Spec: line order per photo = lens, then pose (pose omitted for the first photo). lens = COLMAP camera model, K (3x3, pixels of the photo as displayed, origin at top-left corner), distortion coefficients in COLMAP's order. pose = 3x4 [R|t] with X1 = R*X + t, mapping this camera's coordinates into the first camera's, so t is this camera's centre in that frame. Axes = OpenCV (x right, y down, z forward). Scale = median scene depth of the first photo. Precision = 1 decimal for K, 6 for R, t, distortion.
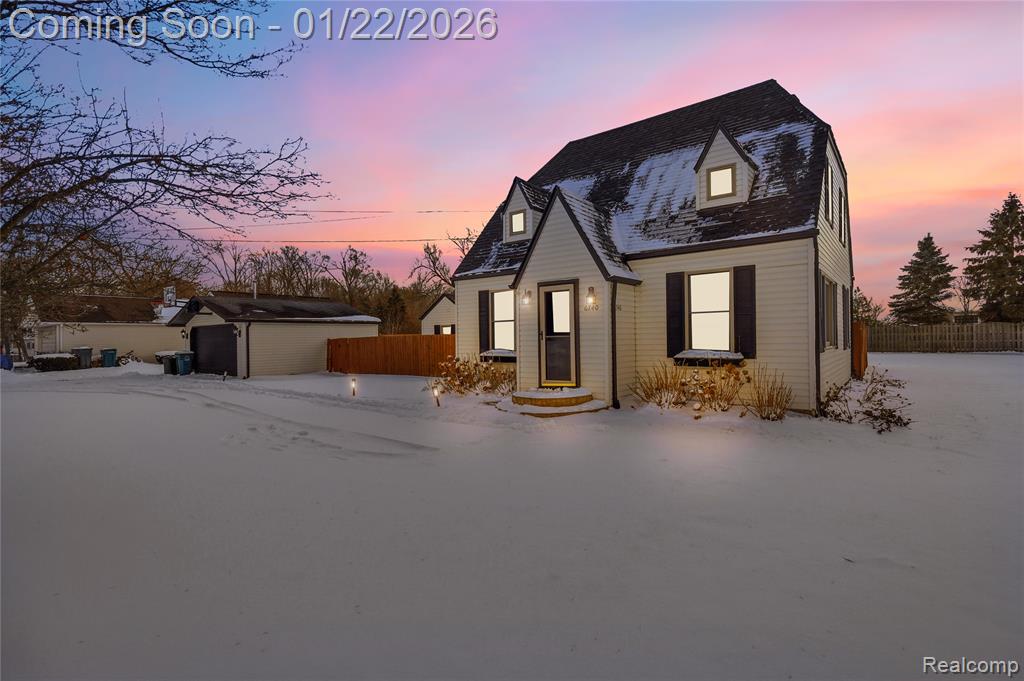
lens RADIAL K [[482.6, 0, 511.9], [0, 482.6, 324.4], [0, 0, 1]] dist [-0.000044, 0.000168]
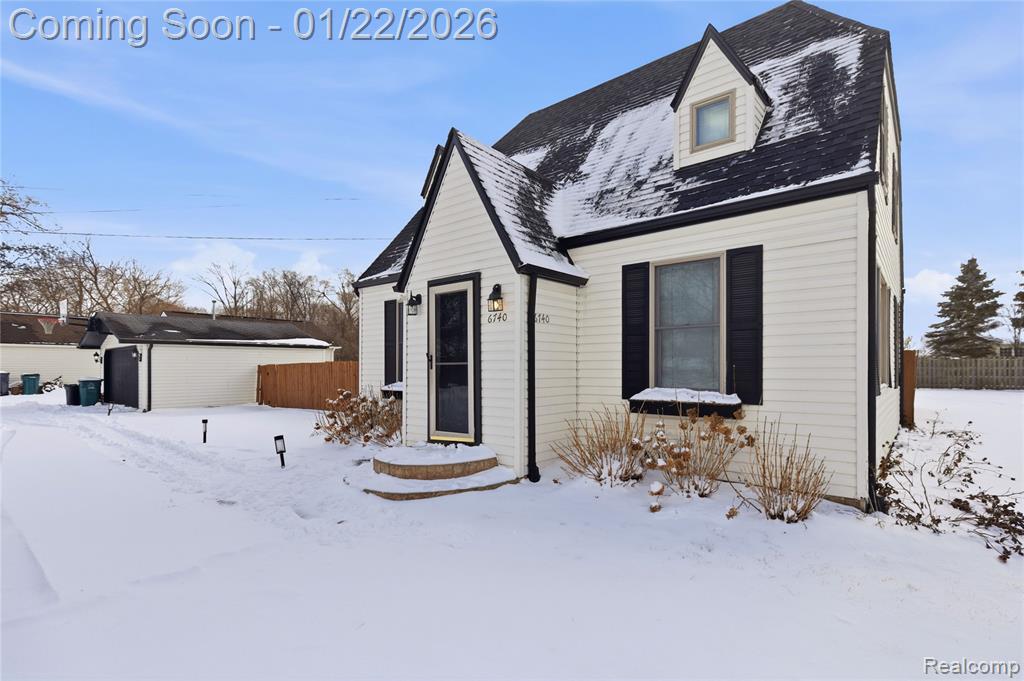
lens RADIAL K [[491.7, 0, 510.7], [0, 491.7, 354.3], [0, 0, 1]] dist [-0.002648, -0.000130]
pose [[0.999568, 0.011187, -0.027164, 0.179051], [-0.011154, 0.999937, 0.001385, 0.010541], [0.027178, -0.001081, 0.999630, 0.328194]]
